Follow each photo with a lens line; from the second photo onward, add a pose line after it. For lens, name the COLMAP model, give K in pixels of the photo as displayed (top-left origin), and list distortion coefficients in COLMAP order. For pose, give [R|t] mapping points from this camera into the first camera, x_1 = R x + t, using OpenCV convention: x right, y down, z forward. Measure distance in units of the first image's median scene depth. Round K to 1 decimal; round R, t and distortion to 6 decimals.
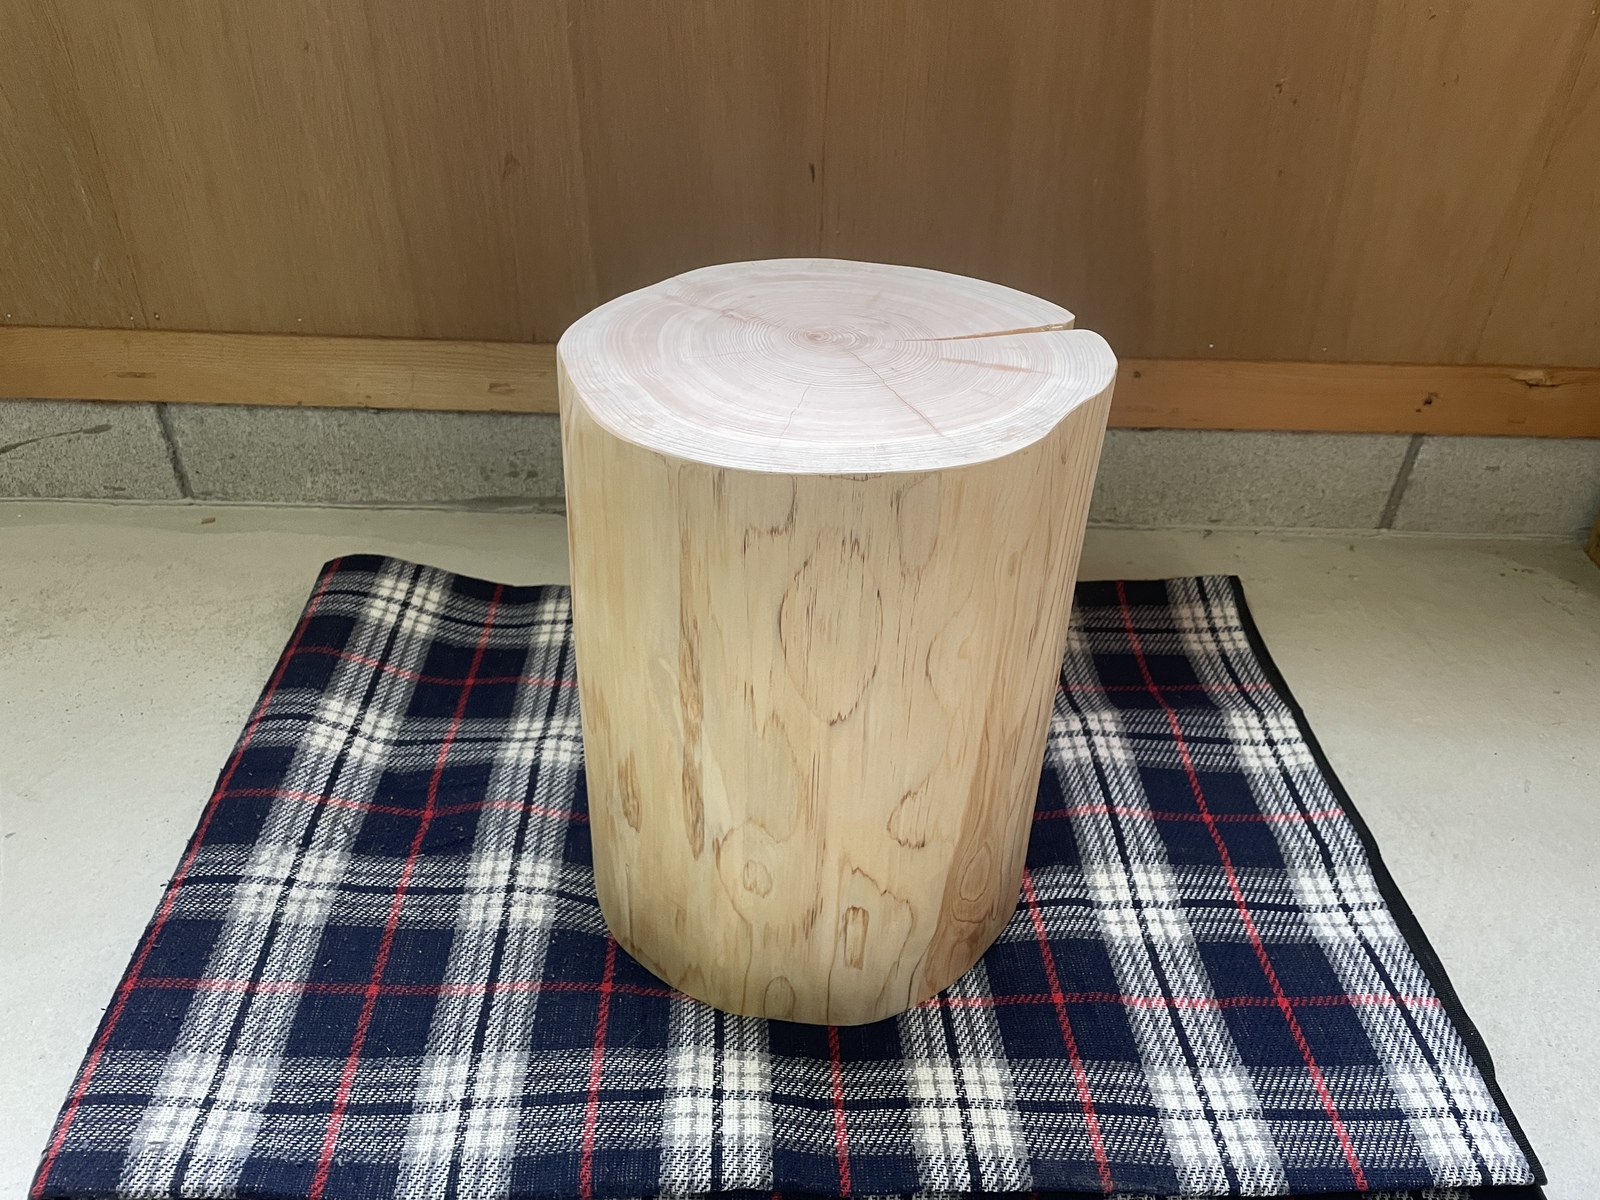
lens RADIAL K [[1215.0, 0, 791.6], [0, 1215.0, 595.8], [0, 0, 1]] dist [0.084617, -0.113812]
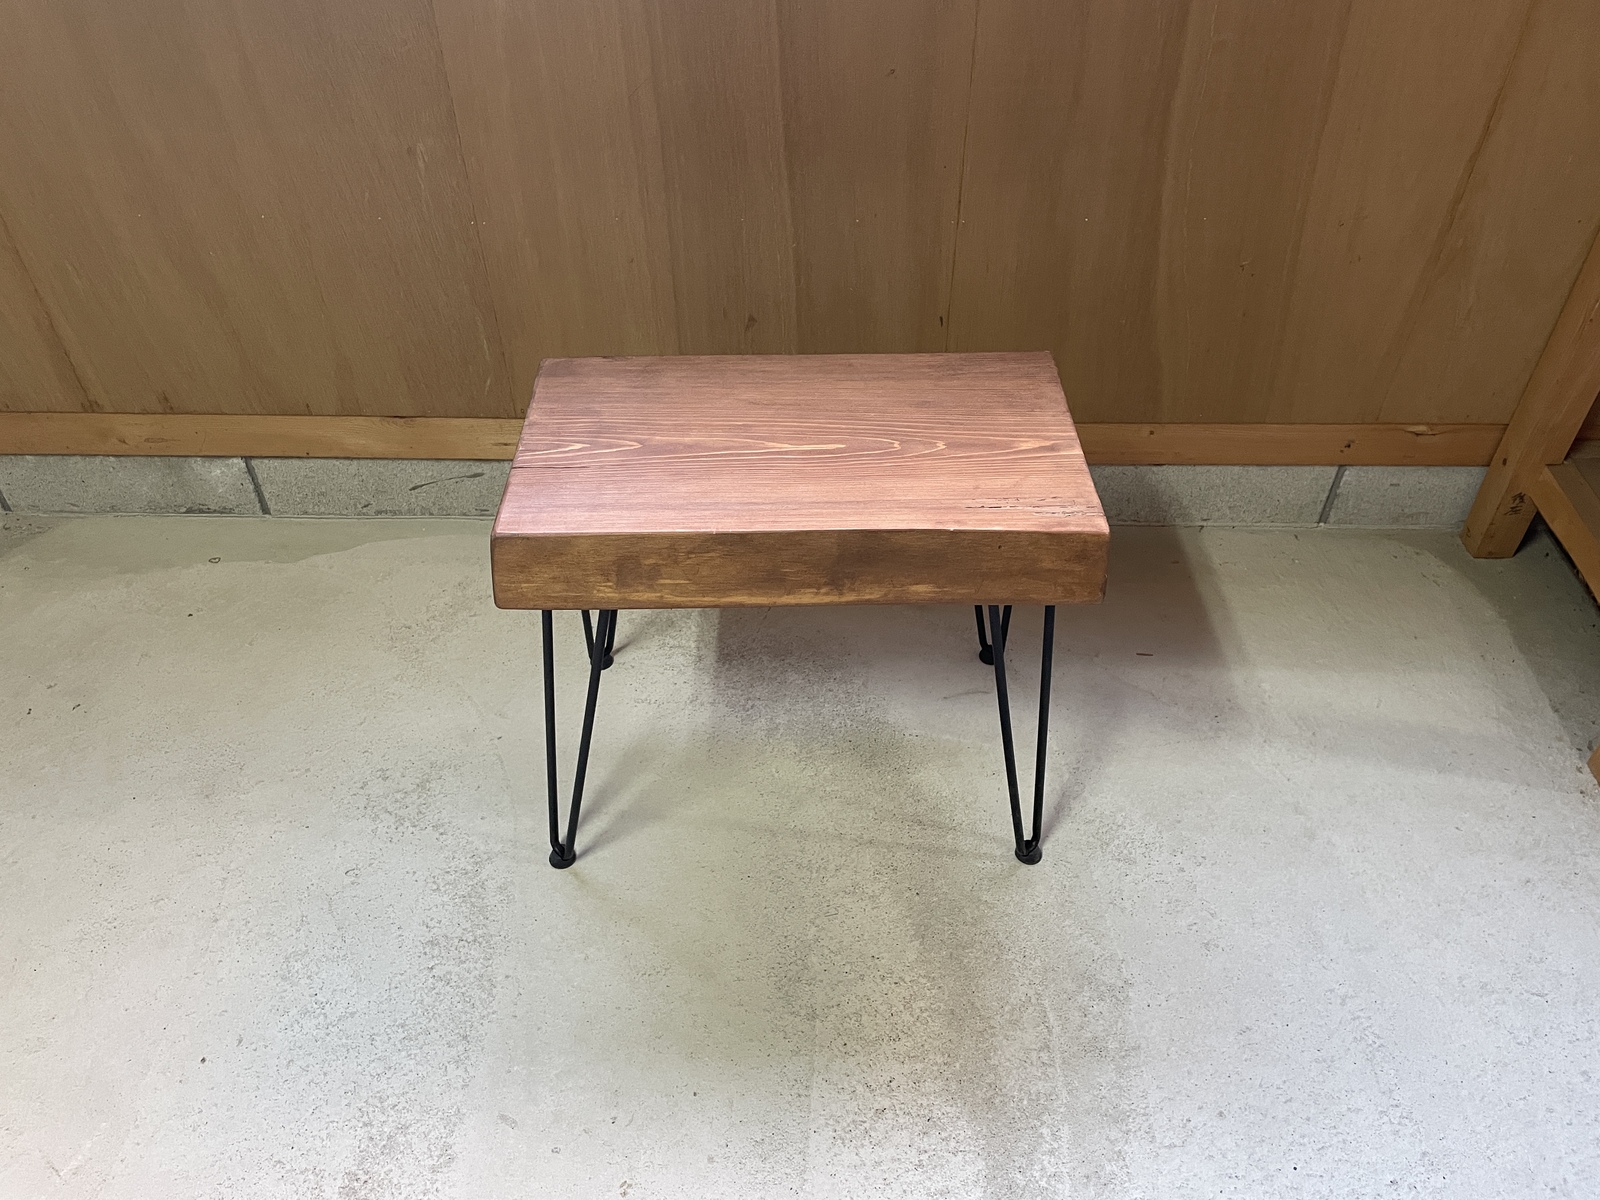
lens RADIAL K [[1215.0, 0, 792.7], [0, 1215.0, 604.3], [0, 0, 1]] dist [0.084617, -0.113812]
pose [[0.998828, -0.008750, -0.047604, -0.131240], [0.014565, 0.992272, 0.123226, -0.229991], [0.046158, -0.123775, 0.991236, -0.783371]]
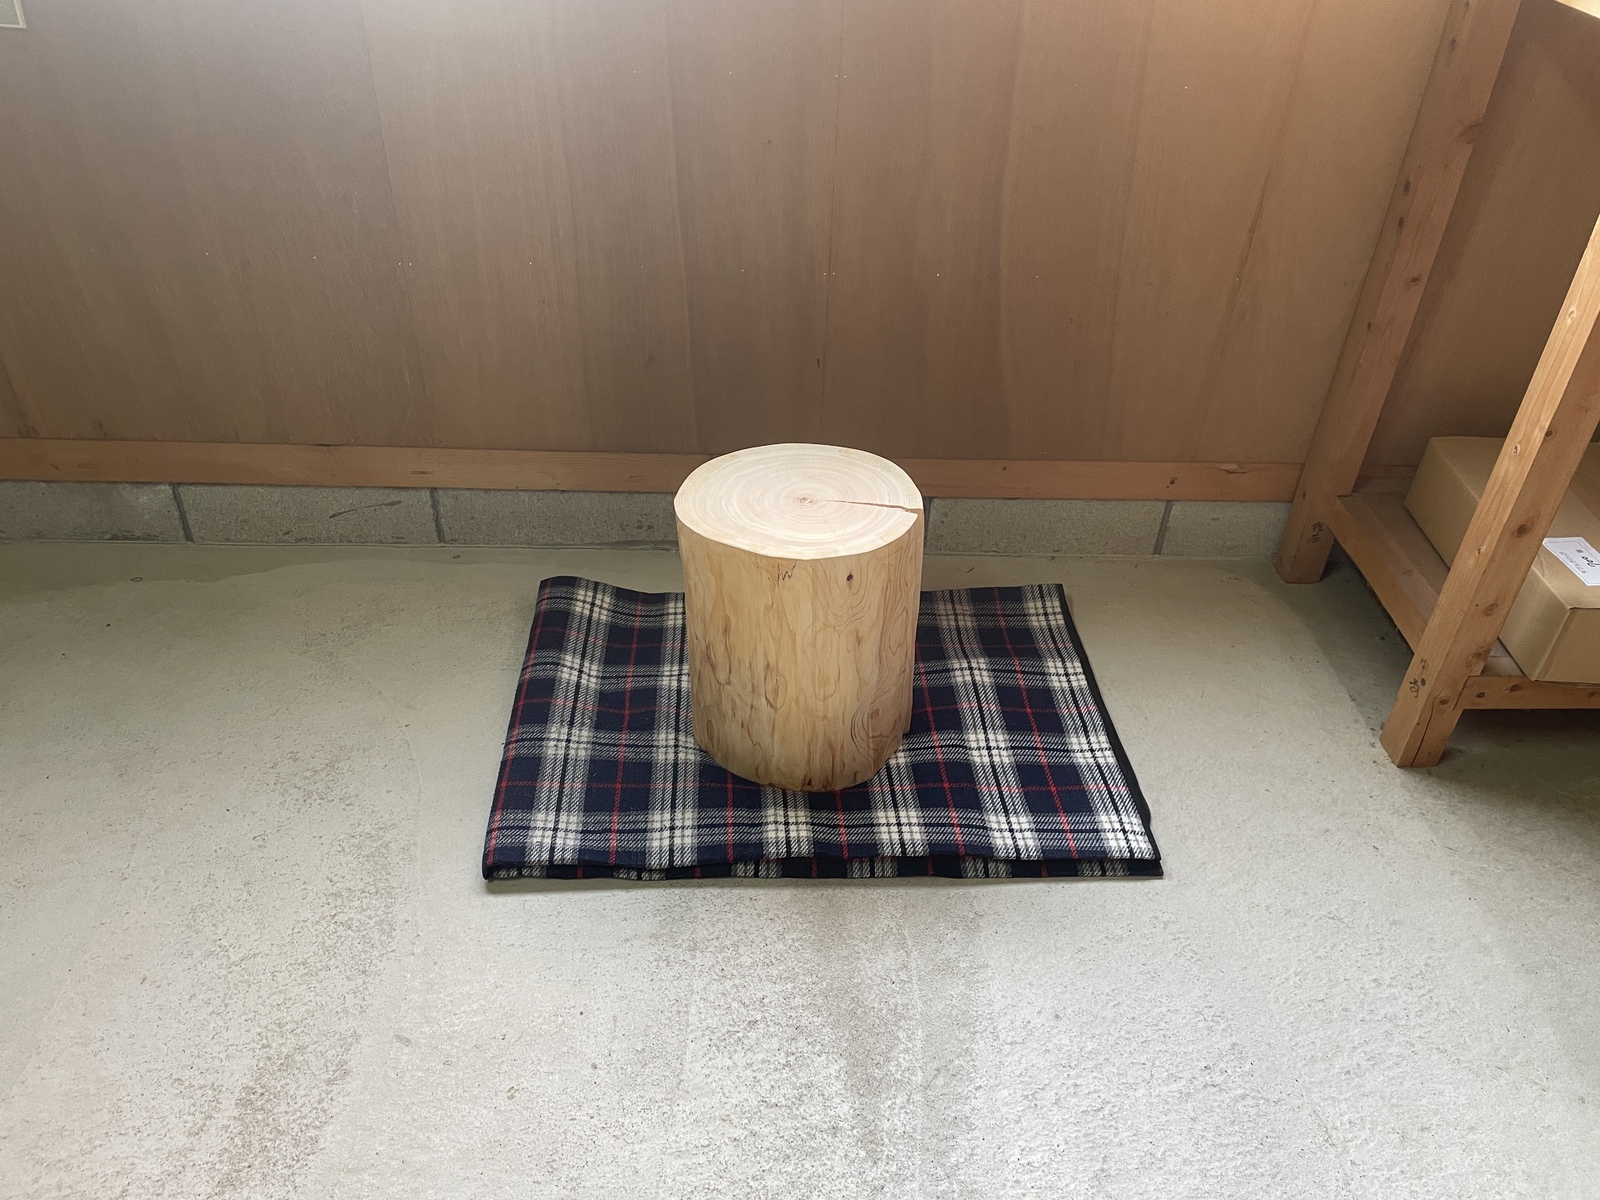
lens RADIAL K [[1215.0, 0, 813.0], [0, 1215.0, 594.0], [0, 0, 1]] dist [0.084617, -0.113812]
pose [[0.999402, -0.009845, 0.033145, -0.069915], [0.010106, 0.999919, -0.007705, 0.011539], [-0.033067, 0.008036, 0.999421, -1.009161]]
